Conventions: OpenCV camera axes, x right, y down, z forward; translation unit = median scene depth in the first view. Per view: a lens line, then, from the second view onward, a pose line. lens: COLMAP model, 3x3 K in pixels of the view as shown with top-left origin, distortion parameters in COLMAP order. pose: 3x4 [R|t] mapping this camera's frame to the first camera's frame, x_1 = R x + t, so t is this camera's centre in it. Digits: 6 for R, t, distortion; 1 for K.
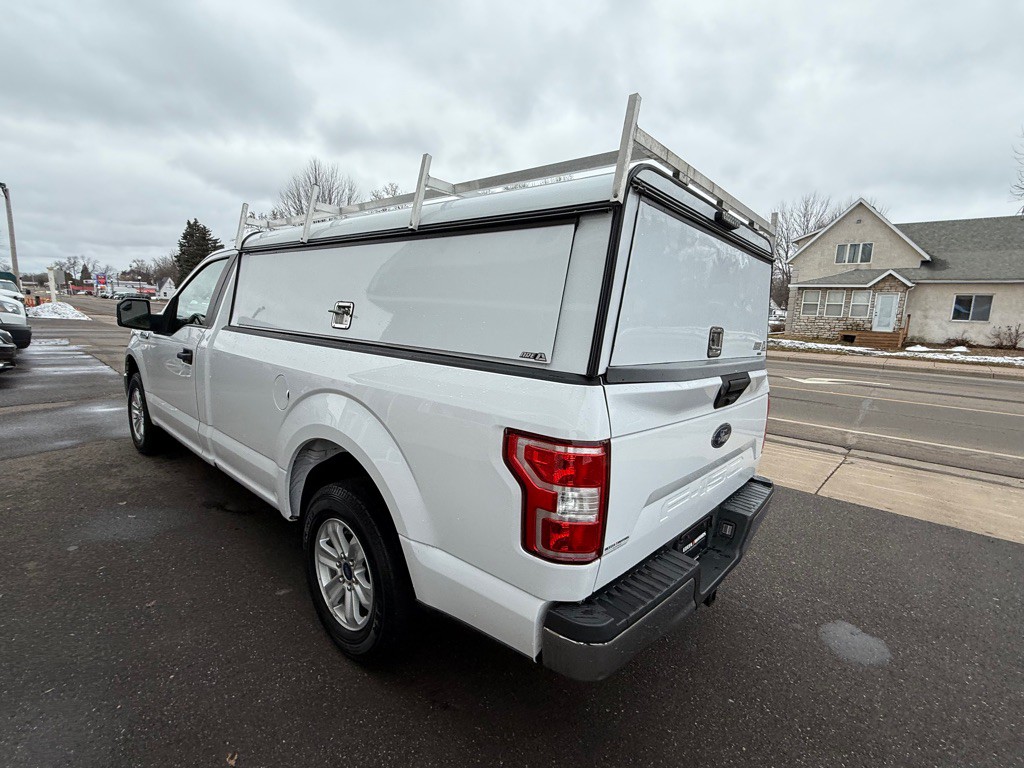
lens RADIAL K [[477.2, 0, 514.9], [0, 477.2, 382.7], [0, 0, 1]] dist [-0.001918, -0.000757]
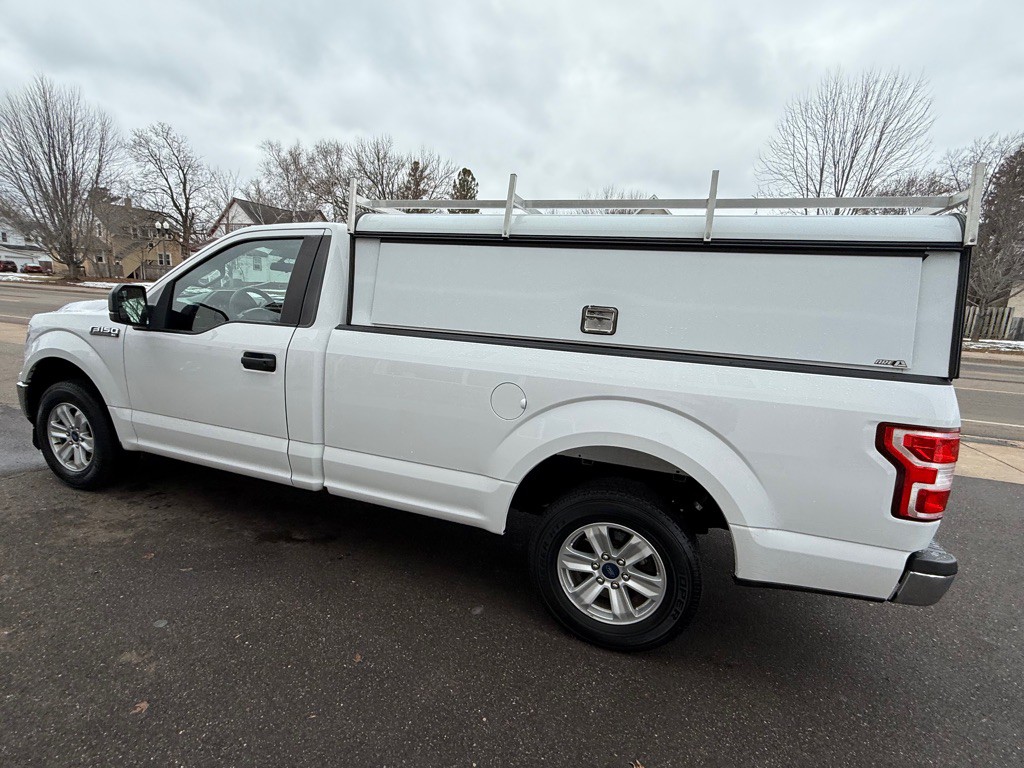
lens RADIAL K [[475.9, 0, 513.8], [0, 475.9, 385.7], [0, 0, 1]] dist [0.000057, -0.000369]
pose [[0.926834, -0.059445, 0.370735, -0.779902], [0.037591, 0.997118, 0.065906, -0.067353], [-0.373584, -0.047148, 0.926397, 0.127273]]
